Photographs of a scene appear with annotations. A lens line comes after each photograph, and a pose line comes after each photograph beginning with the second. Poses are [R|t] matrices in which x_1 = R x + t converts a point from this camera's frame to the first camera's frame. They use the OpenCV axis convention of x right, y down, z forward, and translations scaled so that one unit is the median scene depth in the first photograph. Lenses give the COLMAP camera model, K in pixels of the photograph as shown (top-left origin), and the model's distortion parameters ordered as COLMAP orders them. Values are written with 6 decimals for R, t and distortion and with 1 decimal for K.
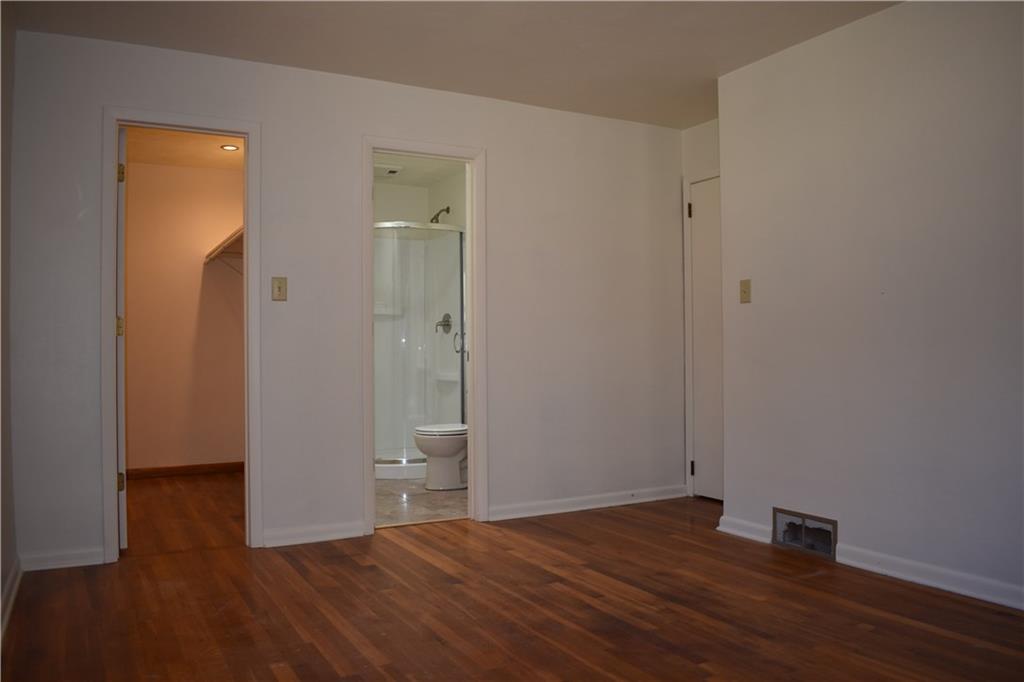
lens RADIAL K [[795.9, 0, 512.0], [0, 795.9, 341.0], [0, 0, 1]] dist [-0.074818, 0.001039]
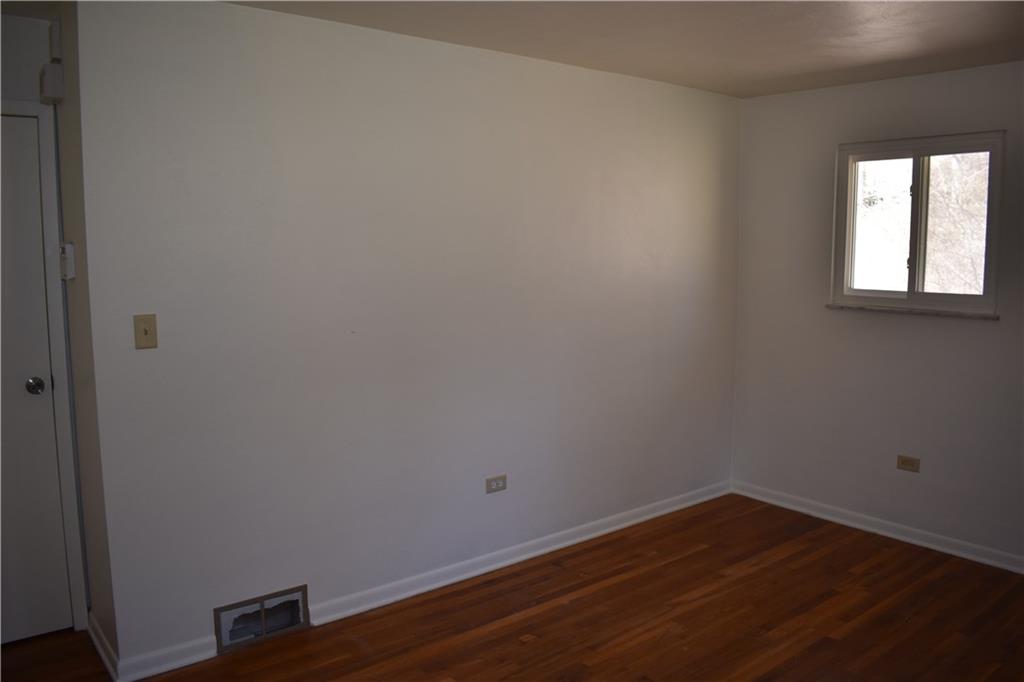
lens RADIAL K [[795.9, 0, 512.0], [0, 795.9, 341.0], [0, 0, 1]] dist [-0.074818, 0.001039]
pose [[-0.172134, -0.107729, 0.979165, -0.281043], [-0.006159, 0.994100, 0.108290, -0.086440], [-0.985054, 0.012610, -0.171782, 0.536574]]
